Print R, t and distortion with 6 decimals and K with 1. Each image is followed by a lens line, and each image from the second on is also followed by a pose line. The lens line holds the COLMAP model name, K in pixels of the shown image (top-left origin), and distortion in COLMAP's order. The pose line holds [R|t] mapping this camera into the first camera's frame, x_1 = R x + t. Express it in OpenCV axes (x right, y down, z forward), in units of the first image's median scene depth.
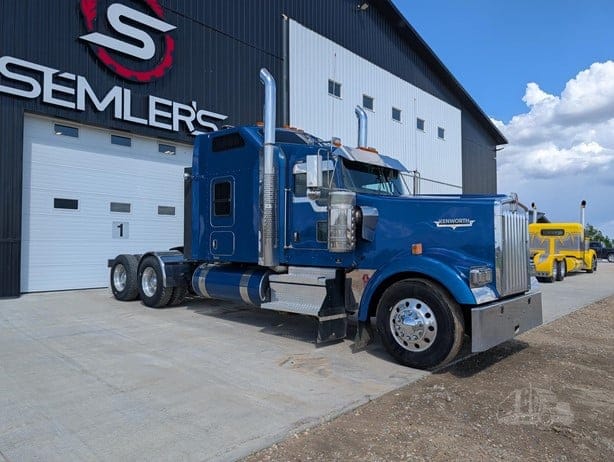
lens RADIAL K [[463.6, 0, 310.8], [0, 463.6, 235.0], [0, 0, 1]] dist [0.011711, -0.006927]
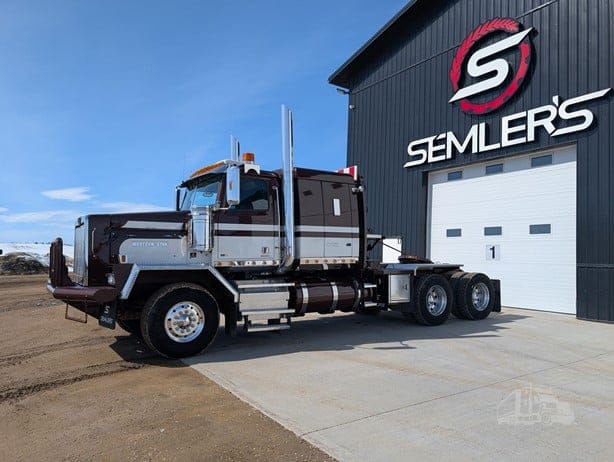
lens RADIAL K [[463.6, 0, 302.1], [0, 463.6, 238.0], [0, 0, 1]] dist [0.011711, -0.006927]
pose [[-0.283003, -0.056148, -0.957474, 0.746577], [-0.000385, 0.998292, -0.058427, 0.019439], [0.959119, -0.016166, -0.282541, 0.889042]]
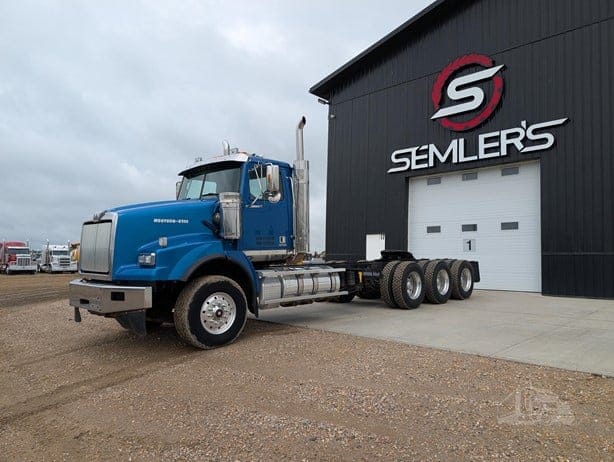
lens RADIAL K [[463.6, 0, 311.2], [0, 463.6, 235.8], [0, 0, 1]] dist [0.011711, -0.006927]
pose [[-0.068723, -0.064309, -0.995561, 0.921776], [0.011067, 0.997810, -0.065218, 0.043353], [0.997574, -0.015500, -0.067861, 0.652883]]
